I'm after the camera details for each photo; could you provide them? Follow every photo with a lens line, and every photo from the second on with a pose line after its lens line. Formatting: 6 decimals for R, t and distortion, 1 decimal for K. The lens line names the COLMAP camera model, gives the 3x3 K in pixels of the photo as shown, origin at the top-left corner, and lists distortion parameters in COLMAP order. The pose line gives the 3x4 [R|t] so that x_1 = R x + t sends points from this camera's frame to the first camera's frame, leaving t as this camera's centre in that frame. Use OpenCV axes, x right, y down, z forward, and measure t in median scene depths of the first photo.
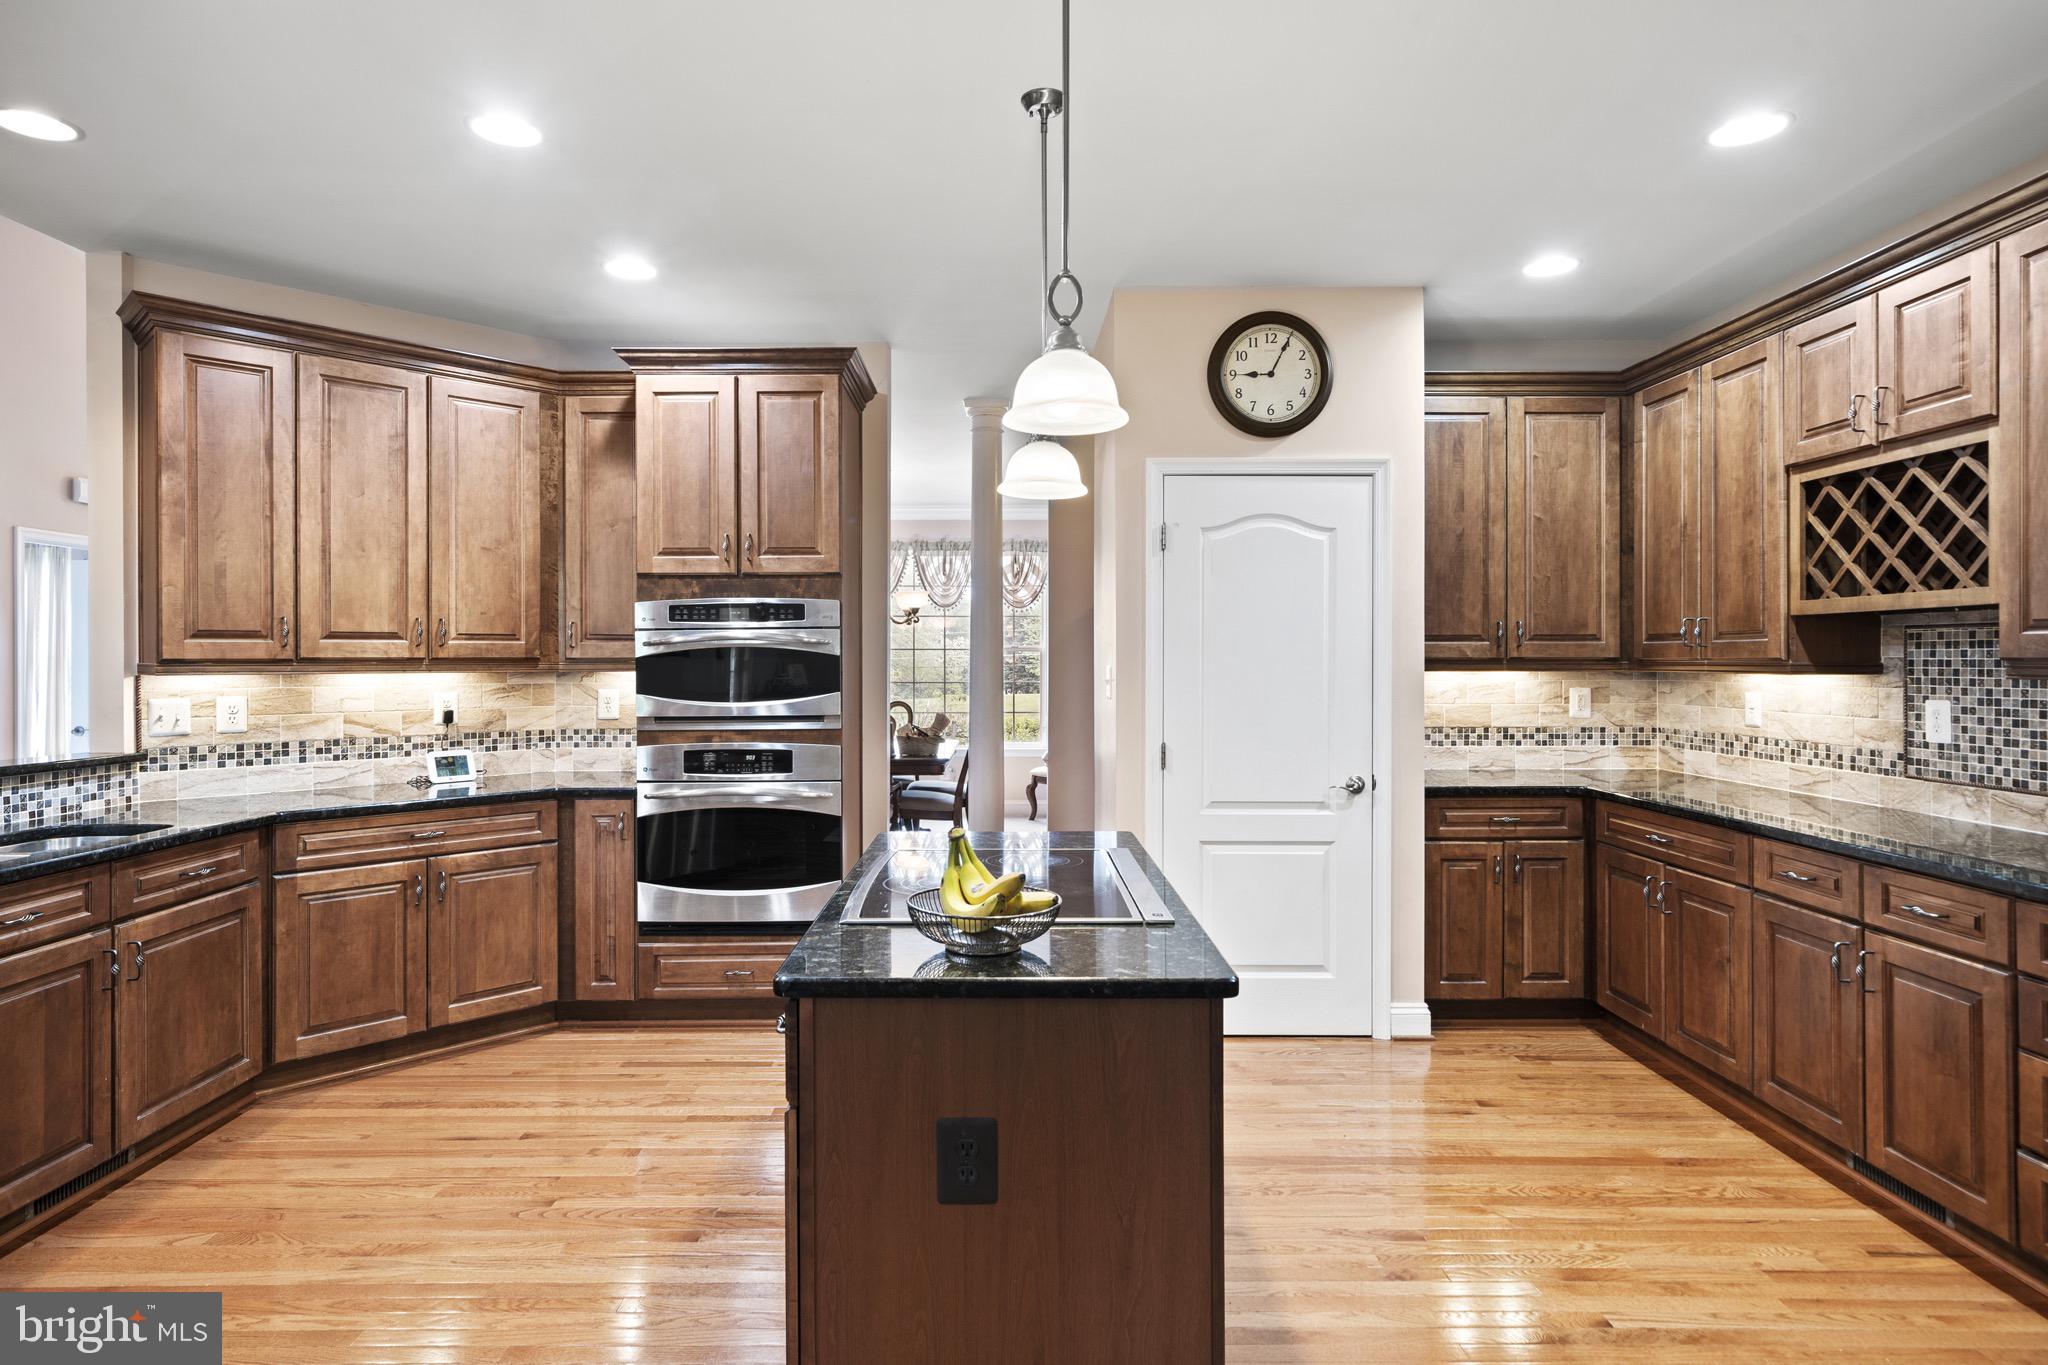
lens RADIAL K [[1128.7, 0, 1009.4], [0, 1128.7, 657.4], [0, 0, 1]] dist [-0.001863, -0.000215]
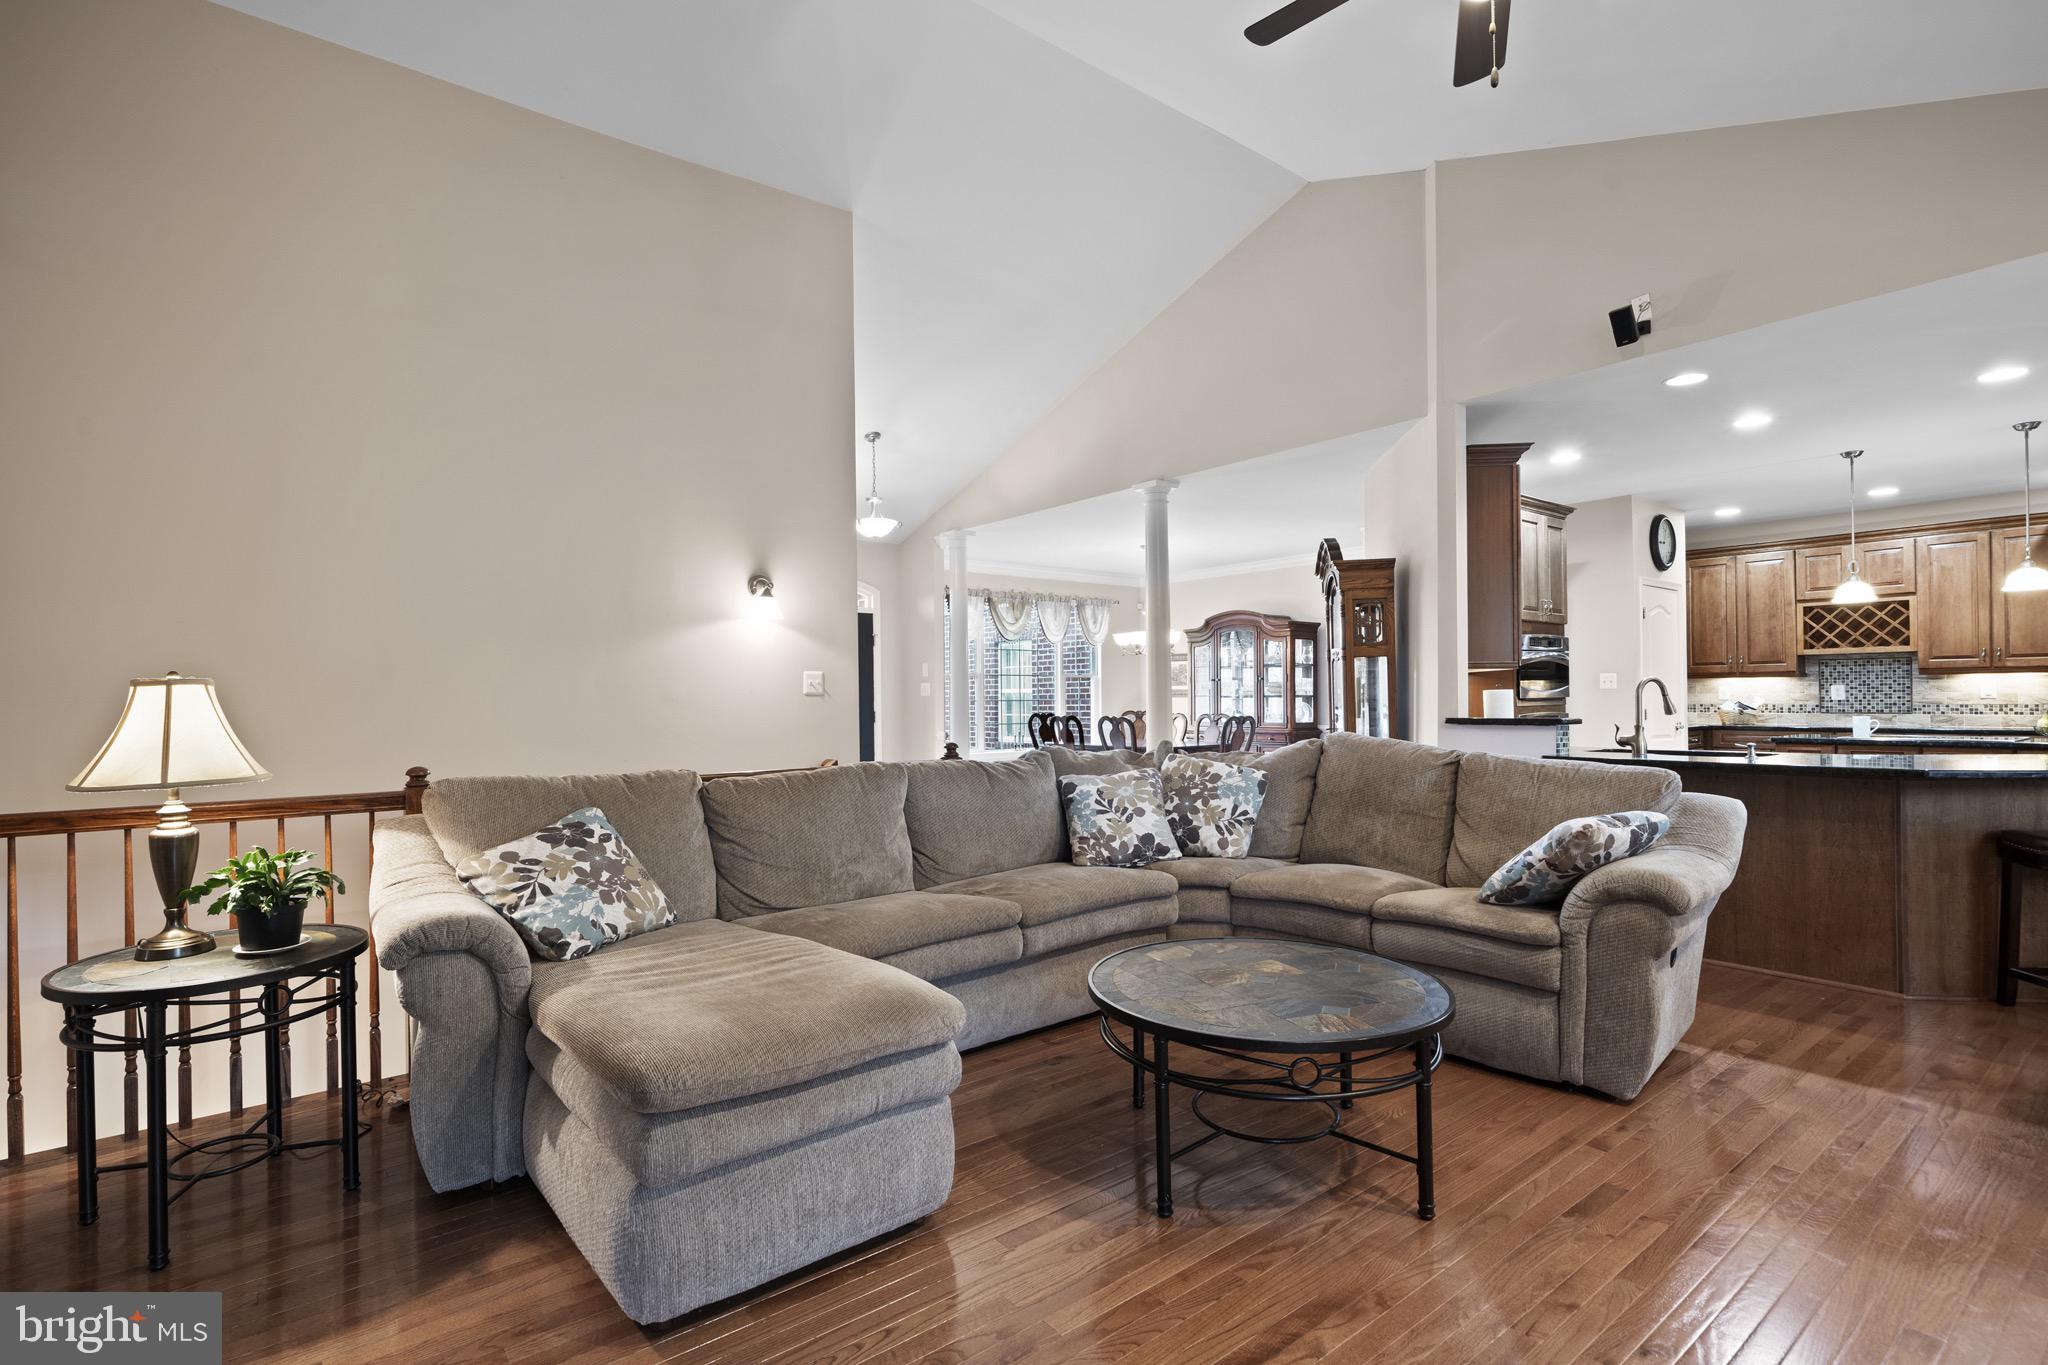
lens RADIAL K [[980.5, 0, 1024.0], [0, 980.5, 682.5], [0, 0, 1]] dist [0.000384, 0.000035]
pose [[0.780056, 0.004288, 0.625695, -1.983186], [0.002371, 0.999949, -0.009809, 0.042442], [-0.625706, 0.009135, 0.780006, 0.282909]]
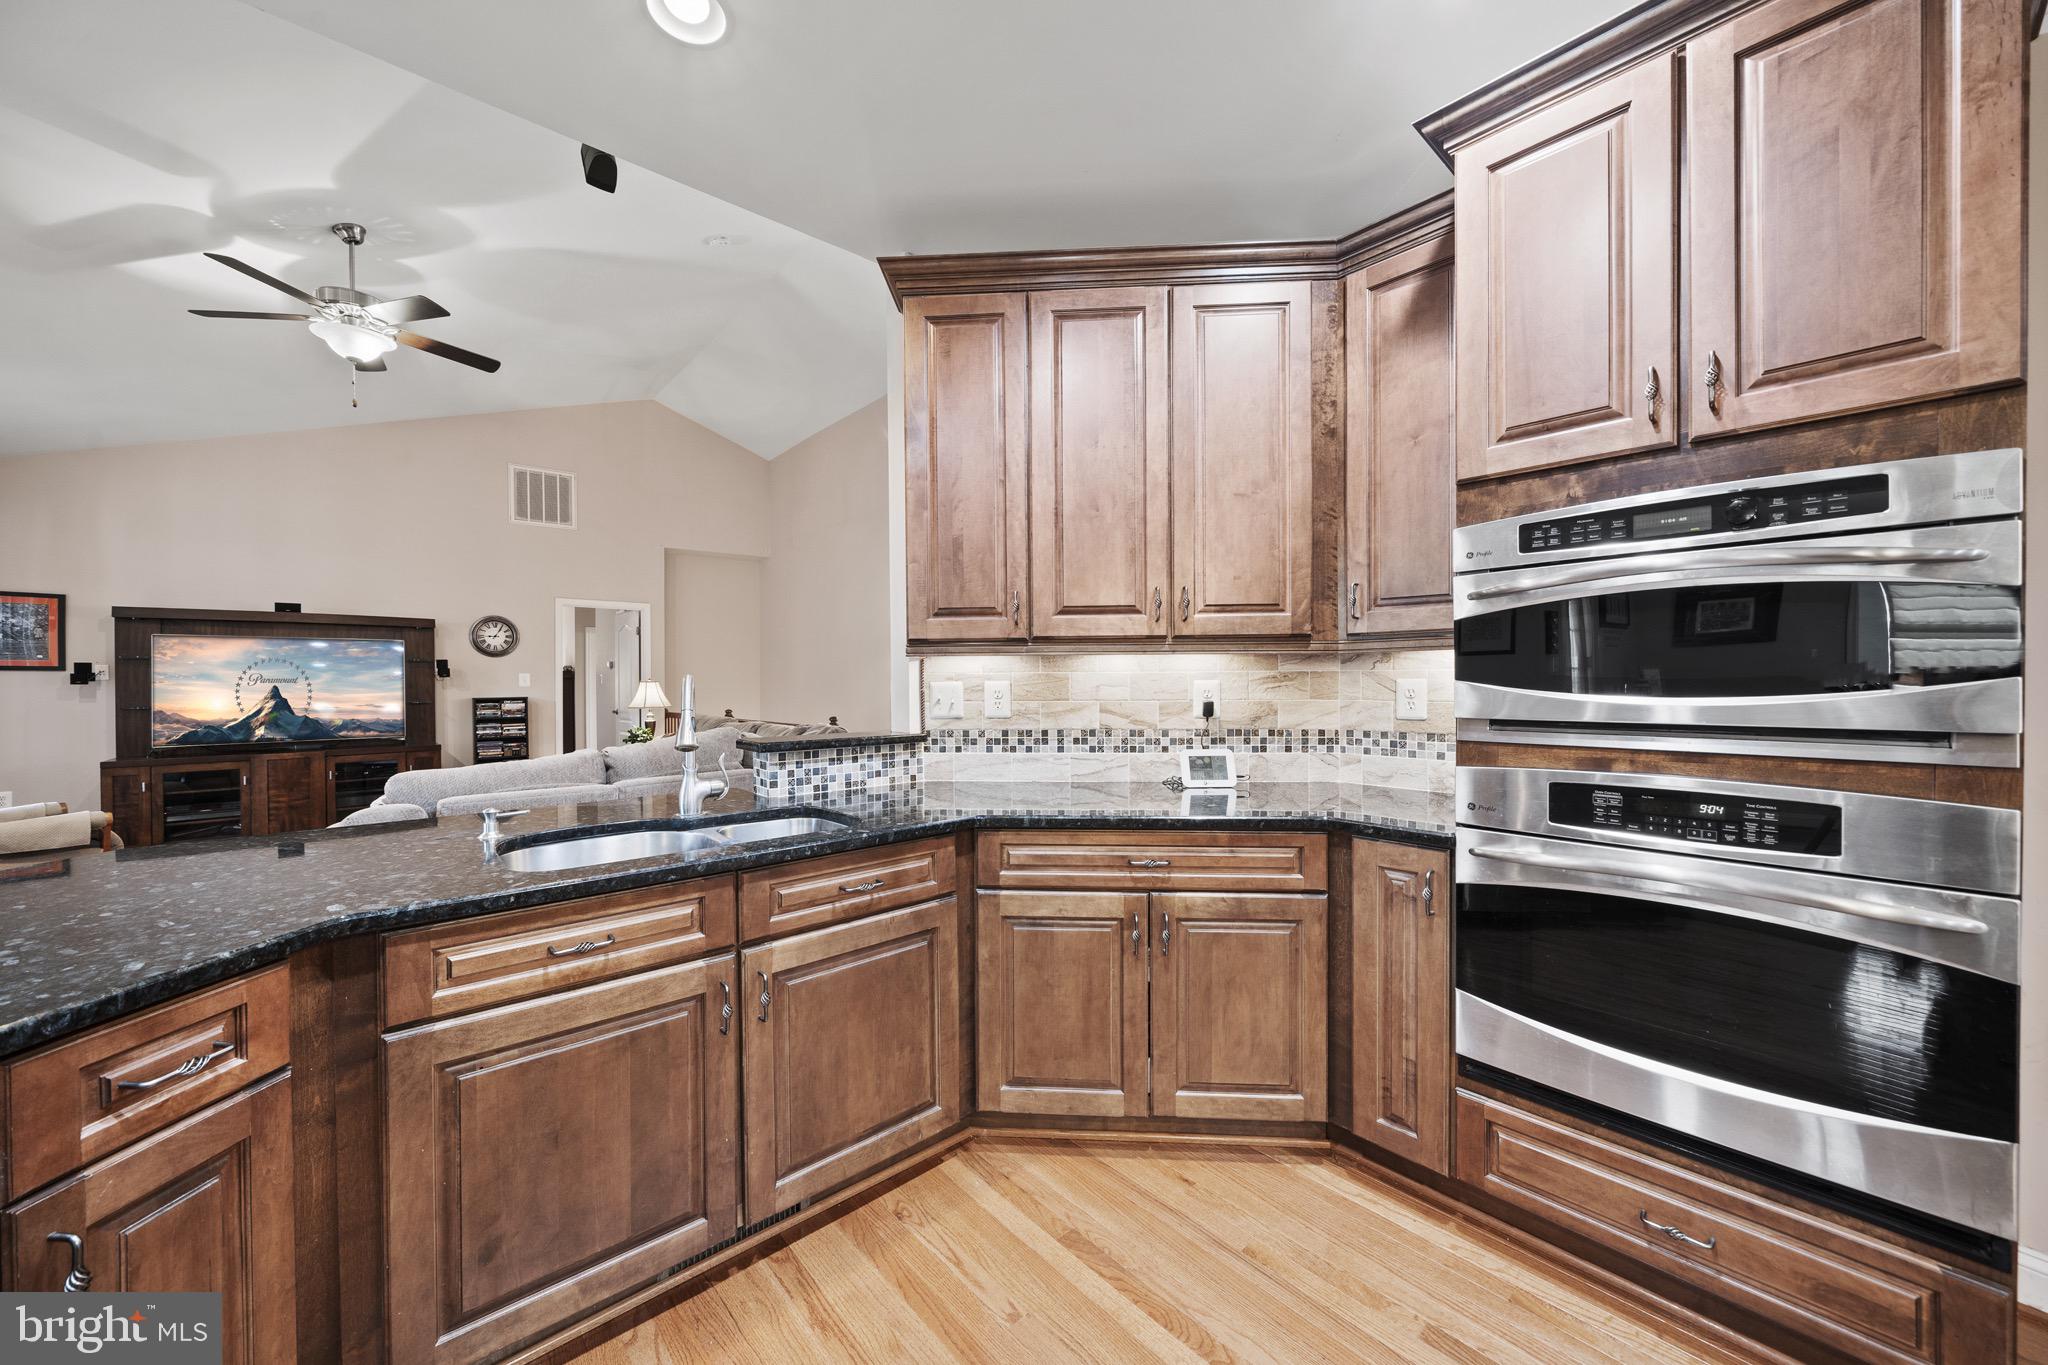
lens RADIAL K [[738.9, 0, 1003.1], [0, 738.9, 685.6], [0, 0, 1]] dist [-0.001387, -0.000450]
pose [[0.649587, 0.006925, -0.760256, -0.193595], [0.005354, 0.999892, 0.013683, 0.029495], [0.760269, -0.012959, 0.649480, 0.578471]]
